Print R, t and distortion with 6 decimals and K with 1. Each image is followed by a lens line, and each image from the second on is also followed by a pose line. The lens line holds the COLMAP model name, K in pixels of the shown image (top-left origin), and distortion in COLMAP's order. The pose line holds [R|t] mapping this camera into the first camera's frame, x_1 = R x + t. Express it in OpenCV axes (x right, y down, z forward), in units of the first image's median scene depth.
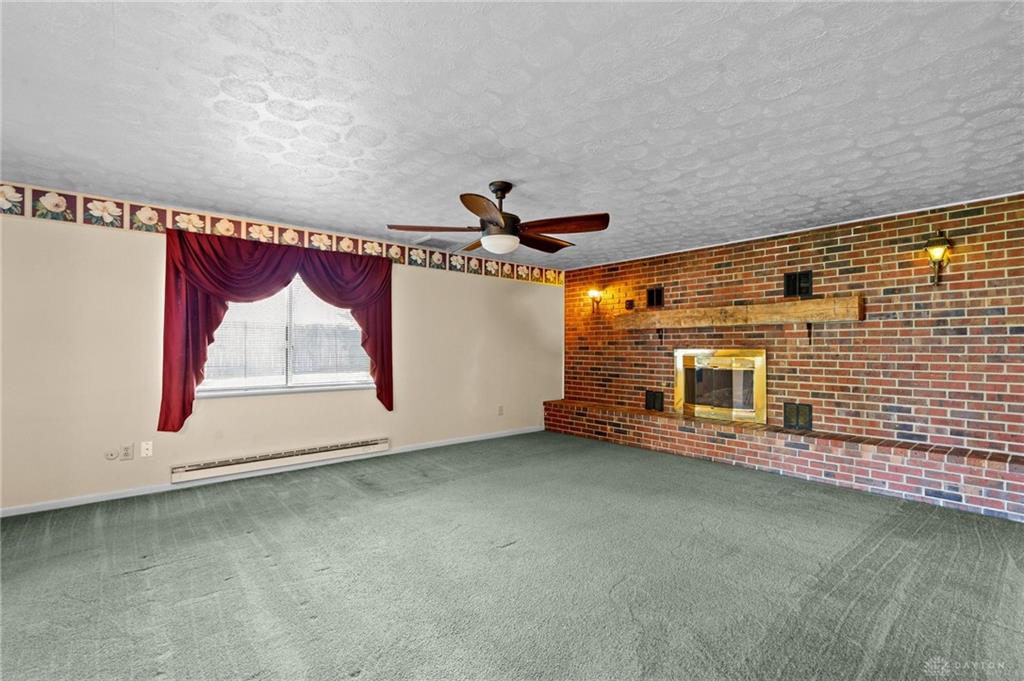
lens RADIAL K [[459.1, 0, 511.8], [0, 459.1, 345.5], [0, 0, 1]] dist [-0.005854, 0.000024]
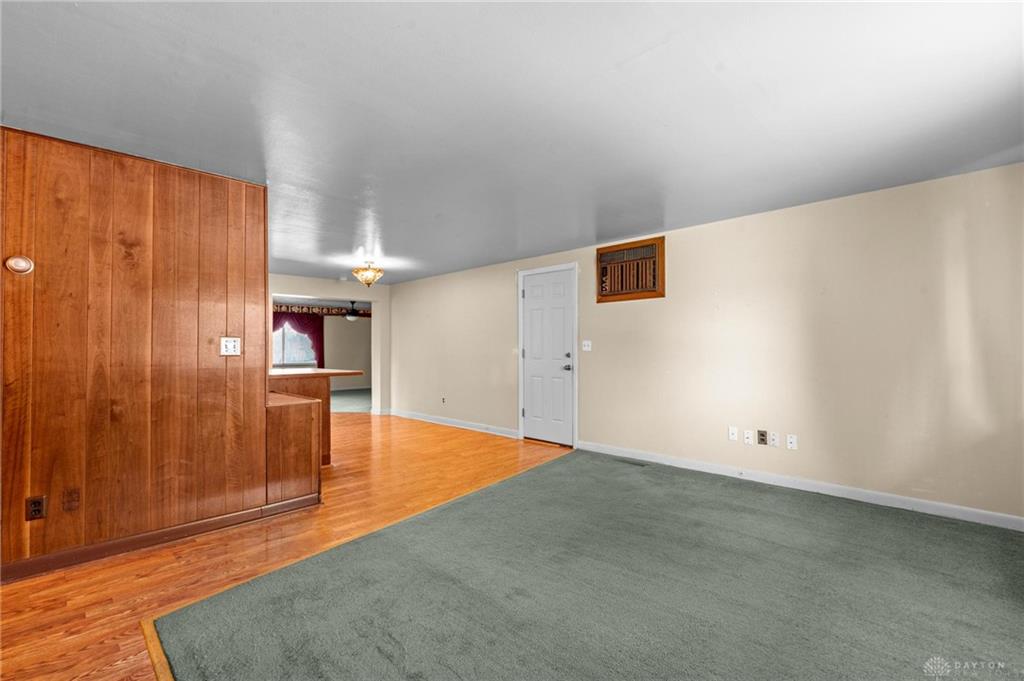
lens RADIAL K [[459.1, 0, 511.8], [0, 459.1, 345.5], [0, 0, 1]] dist [-0.005854, 0.000024]
pose [[0.996701, -0.007384, 0.080824, 0.607147], [0.007599, 0.999968, -0.002346, -0.001064], [-0.080804, 0.002952, 0.996726, -1.719803]]
